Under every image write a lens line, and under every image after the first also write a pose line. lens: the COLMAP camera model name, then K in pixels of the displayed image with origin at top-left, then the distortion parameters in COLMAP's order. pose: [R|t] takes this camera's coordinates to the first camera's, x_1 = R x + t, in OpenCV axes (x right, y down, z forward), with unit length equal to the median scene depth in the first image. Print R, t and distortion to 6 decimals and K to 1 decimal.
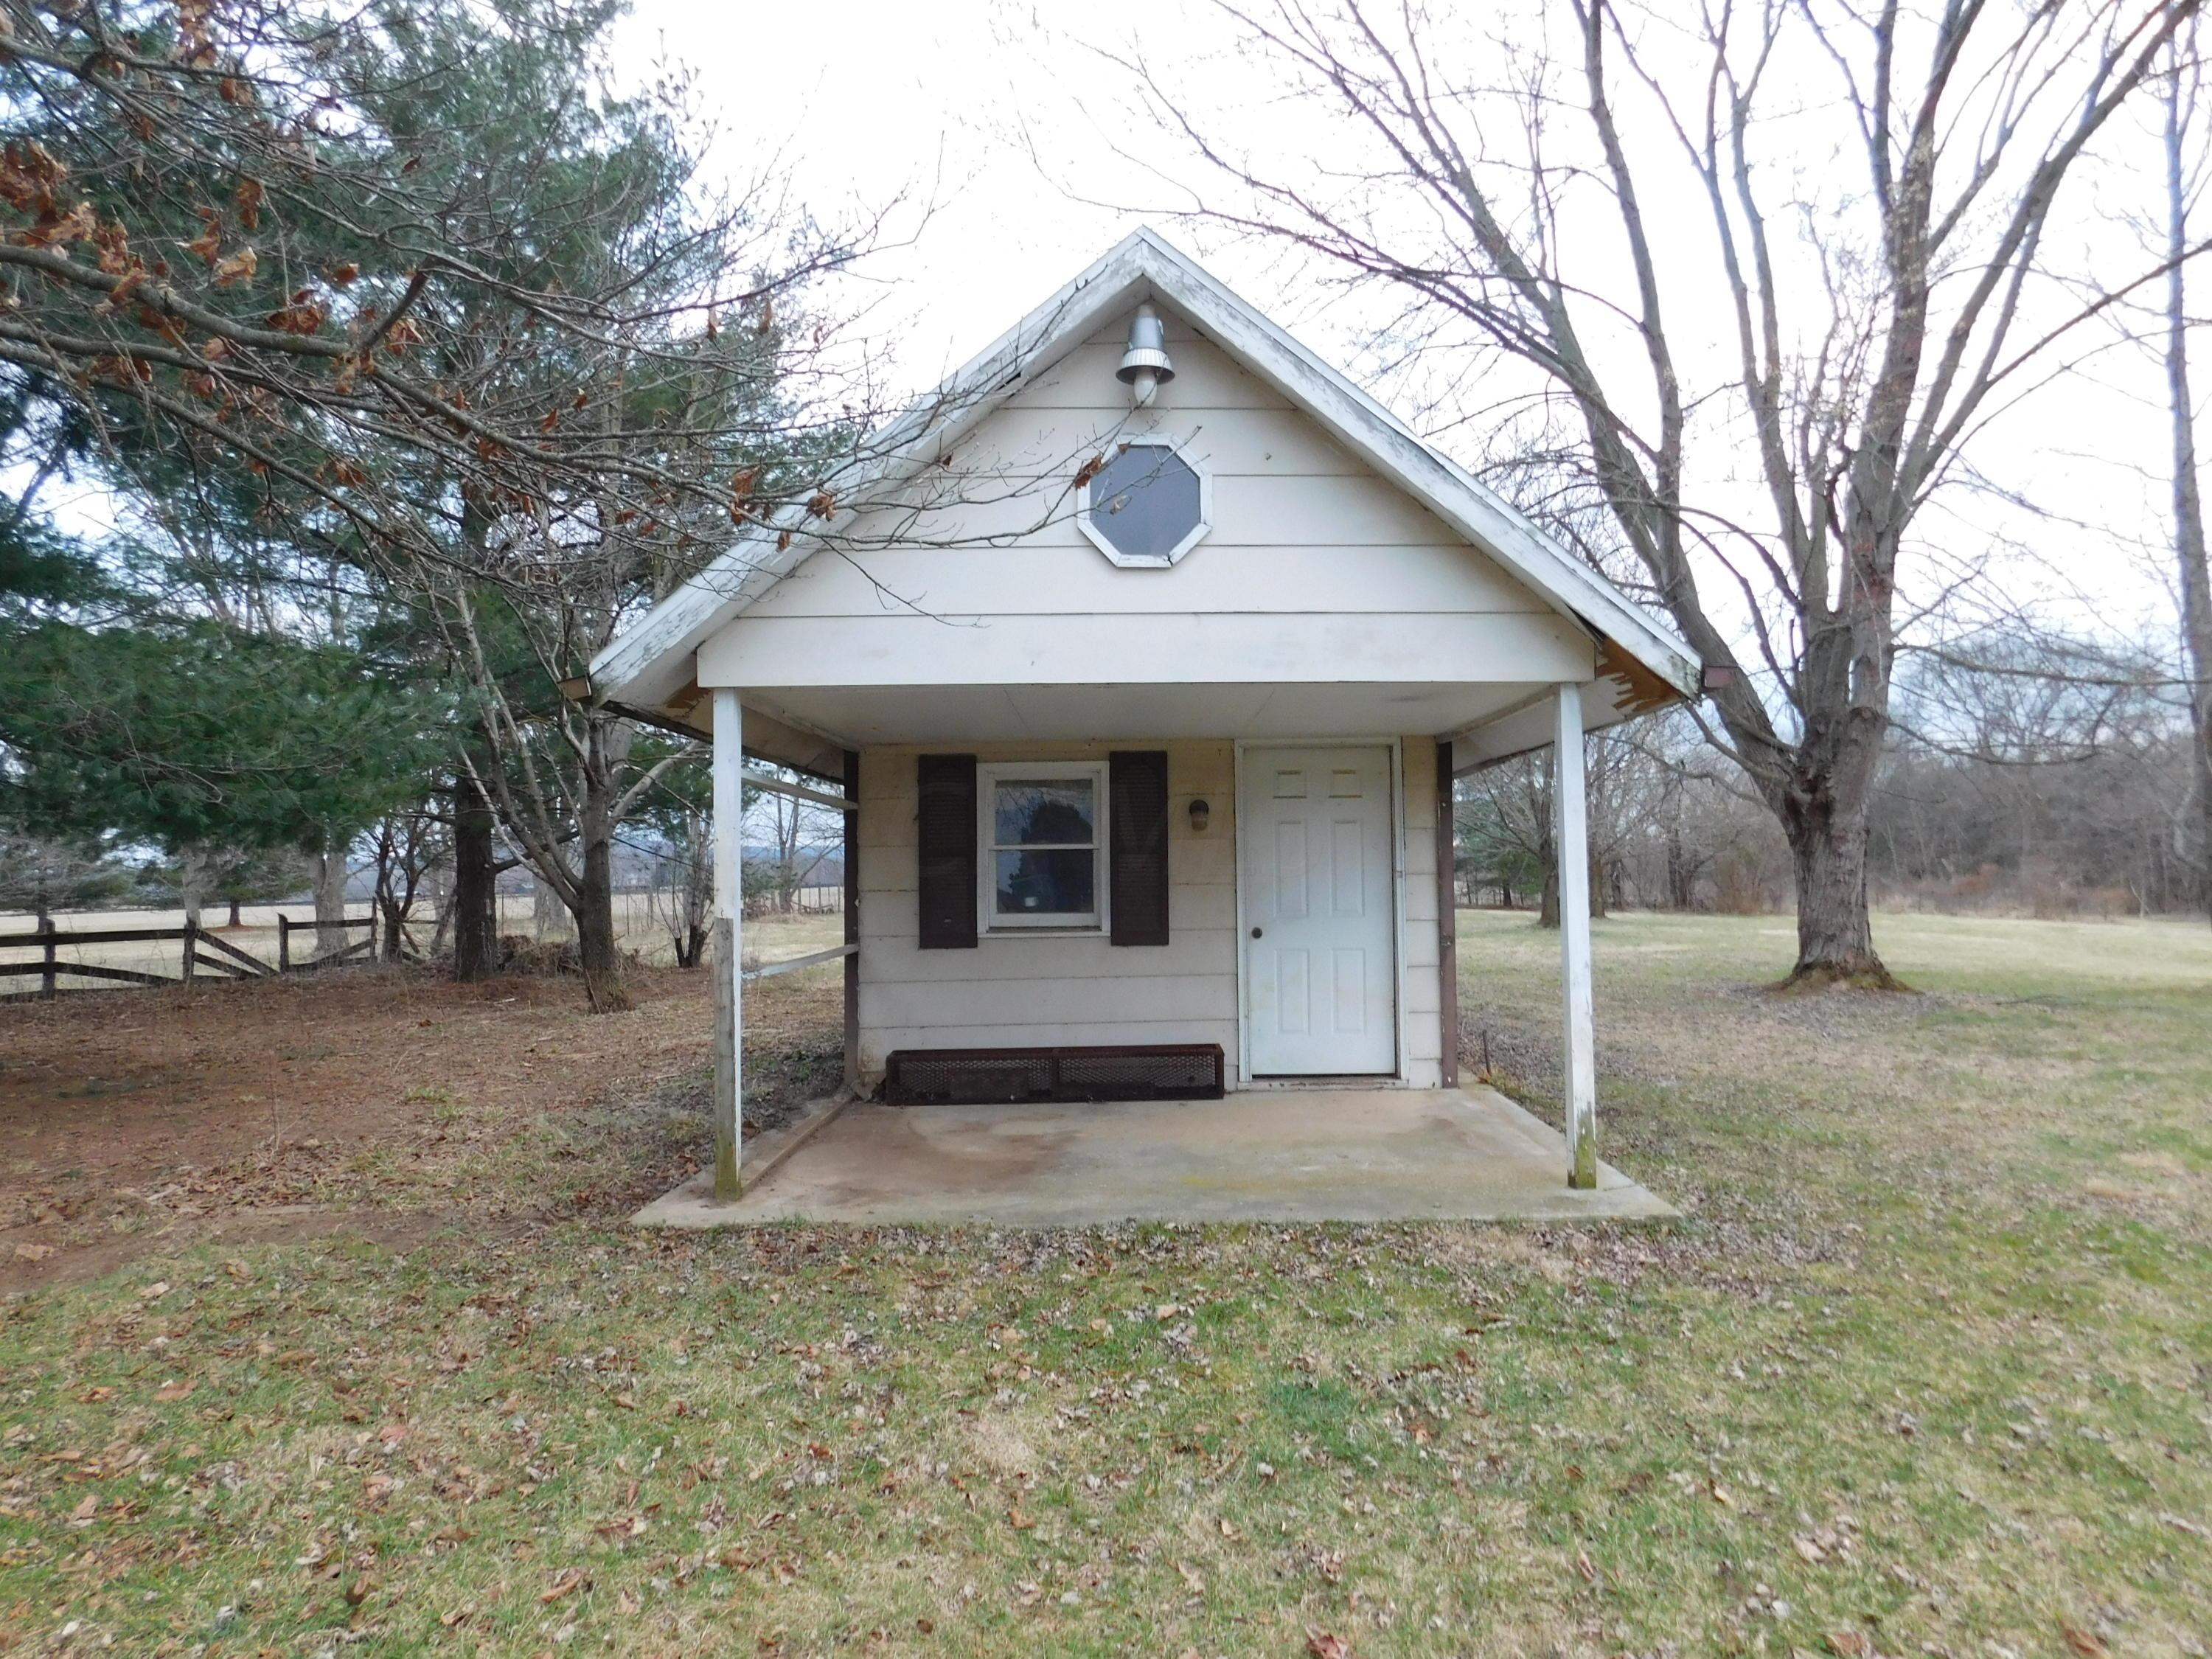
lens RADIAL K [[1447.1, 0, 1110.1], [0, 1447.1, 862.0], [0, 0, 1]] dist [-0.075297, 0.065993]
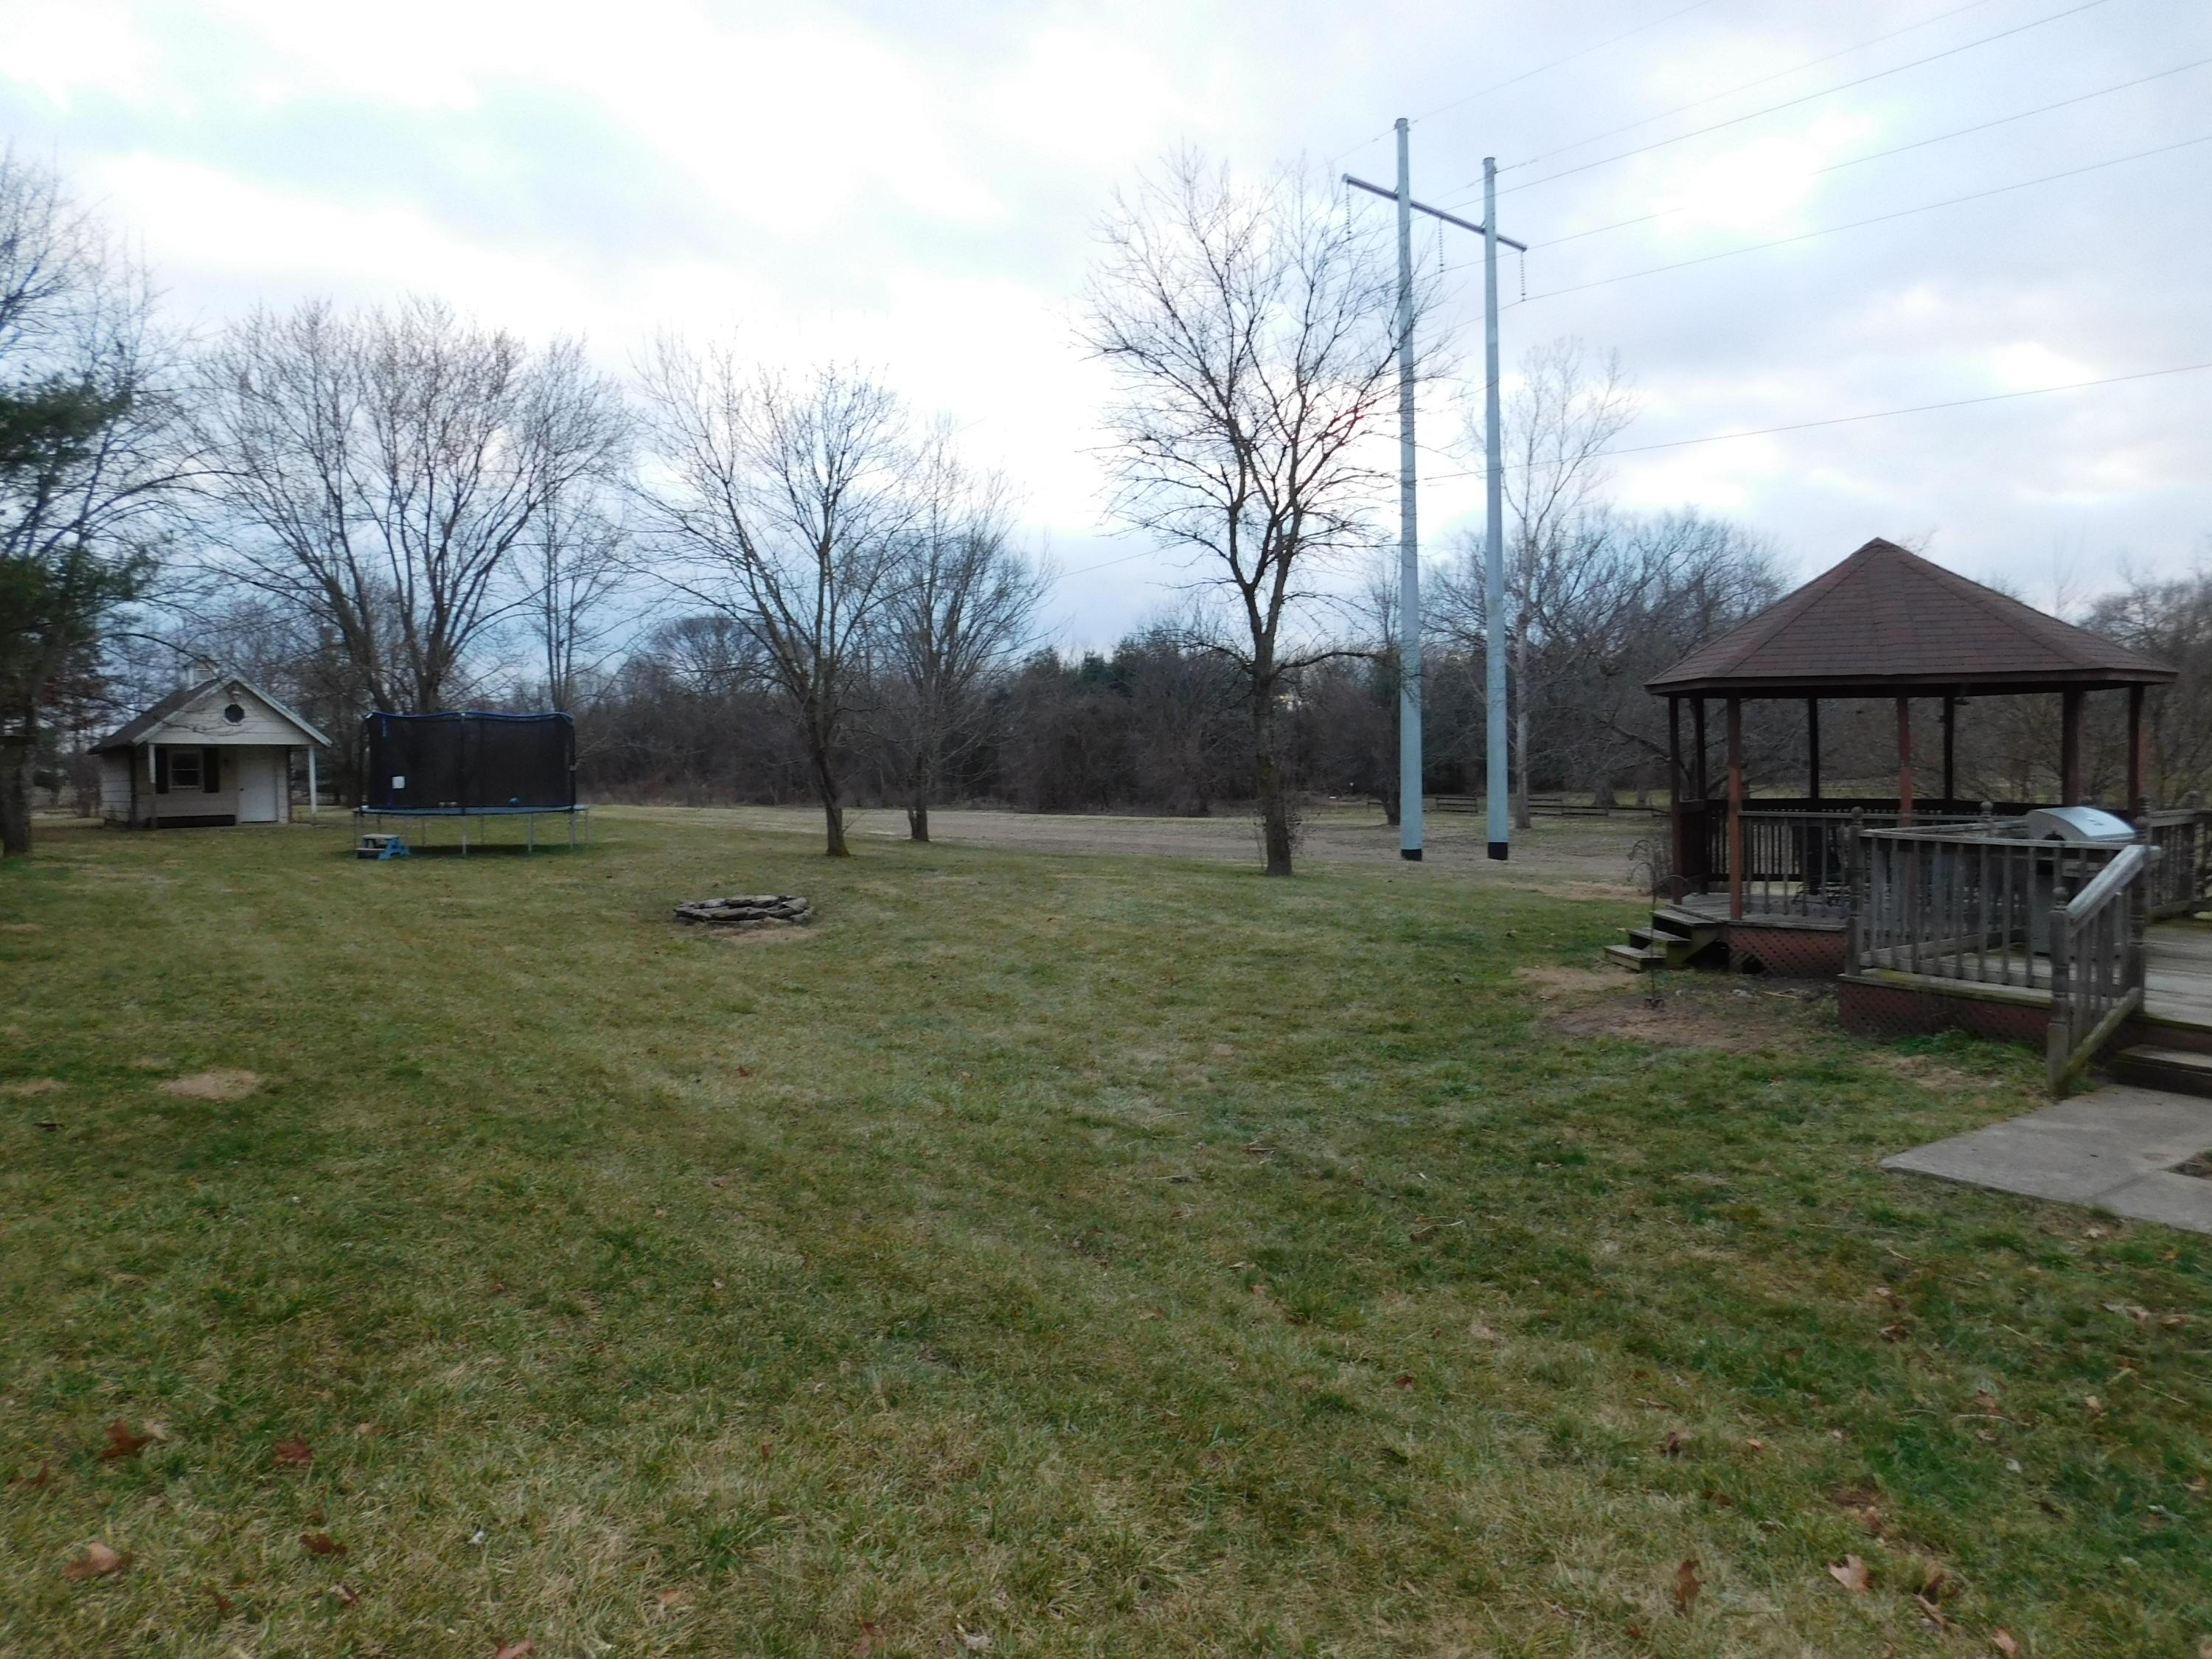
lens RADIAL K [[1447.1, 0, 1110.1], [0, 1447.1, 862.0], [0, 0, 1]] dist [-0.075297, 0.065993]
pose [[0.715901, -0.018833, 0.697947, -1.053046], [-0.037999, 0.997104, 0.065882, -0.124901], [-0.697167, -0.073686, 0.713112, -4.040647]]
